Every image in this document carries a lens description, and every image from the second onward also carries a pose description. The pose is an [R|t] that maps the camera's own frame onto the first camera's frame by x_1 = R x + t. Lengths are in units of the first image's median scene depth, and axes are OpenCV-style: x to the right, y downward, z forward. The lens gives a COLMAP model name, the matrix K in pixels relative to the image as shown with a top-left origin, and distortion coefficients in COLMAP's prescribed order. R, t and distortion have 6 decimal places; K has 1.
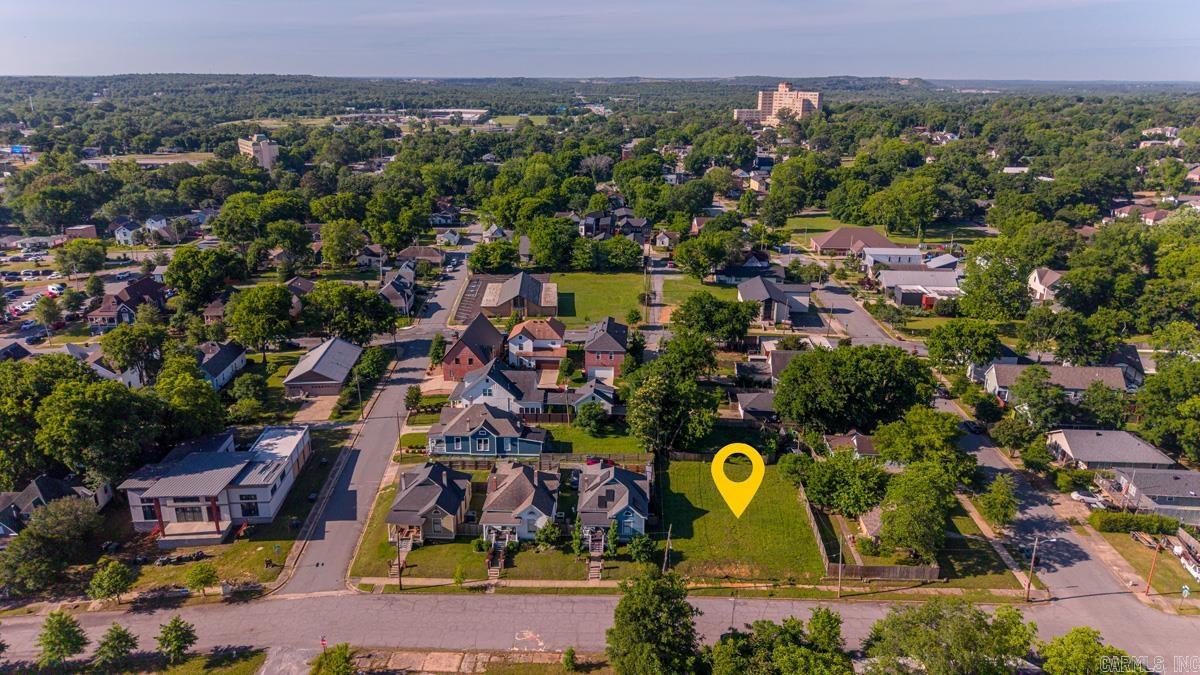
lens RADIAL K [[801.8, 0, 600.0], [0, 801.8, 333.9], [0, 0, 1]] dist [0.040906, -0.055997]
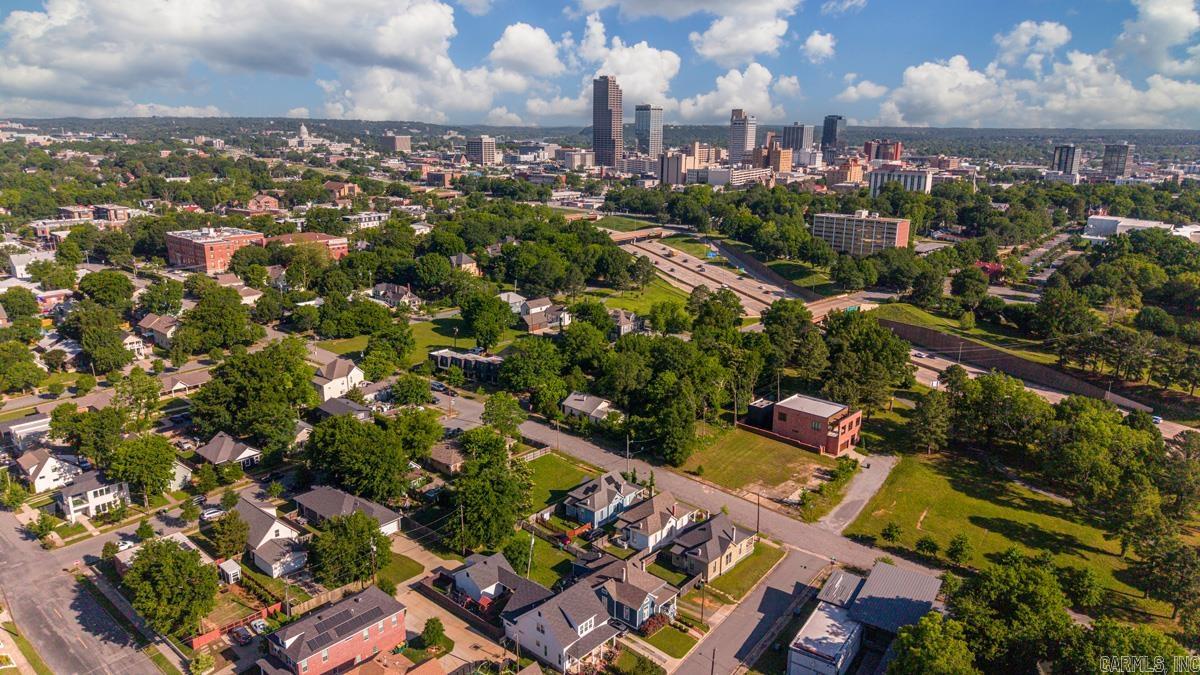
lens RADIAL K [[801.8, 0, 600.0], [0, 801.8, 333.9], [0, 0, 1]] dist [0.040906, -0.055997]
pose [[-0.785481, -0.168823, 0.595414, -0.611257], [0.175213, 0.862052, 0.475569, -0.565896], [-0.593566, 0.477875, -0.647546, 1.412153]]
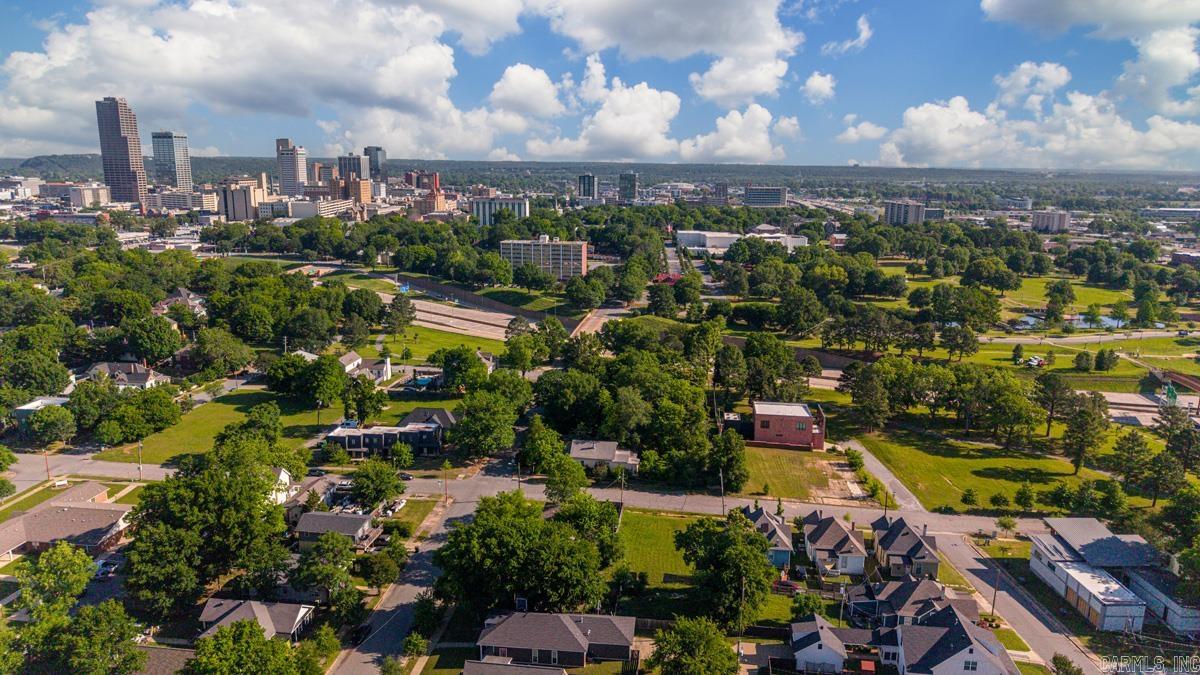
lens RADIAL K [[801.8, 0, 600.0], [0, 801.8, 333.9], [0, 0, 1]] dist [0.040906, -0.055997]
pose [[-0.998053, -0.027683, 0.055894, 0.174425], [0.003781, 0.867613, 0.497226, -0.593159], [-0.062259, 0.496469, -0.865819, 1.592025]]
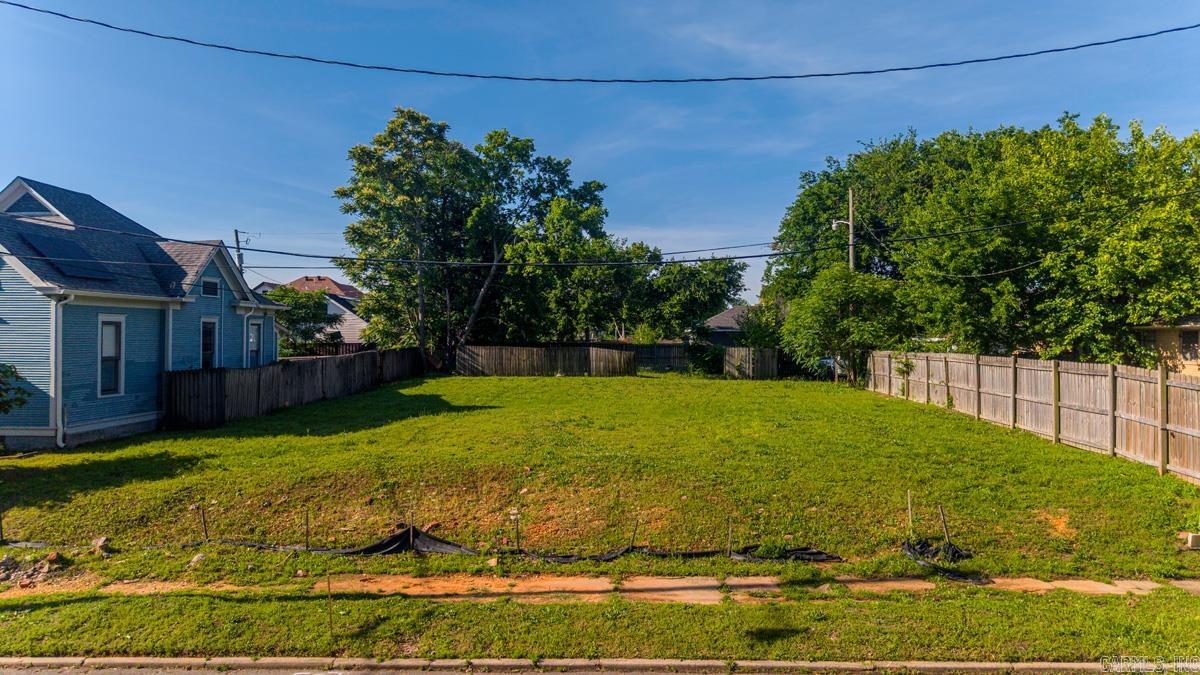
lens RADIAL K [[801.8, 0, 600.0], [0, 801.8, 333.9], [0, 0, 1]] dist [0.040906, -0.055997]
pose [[0.999981, -0.002196, -0.005704, 0.133913], [0.000330, 0.951295, -0.308283, 0.220141], [0.006104, 0.308276, 0.951277, 0.620412]]
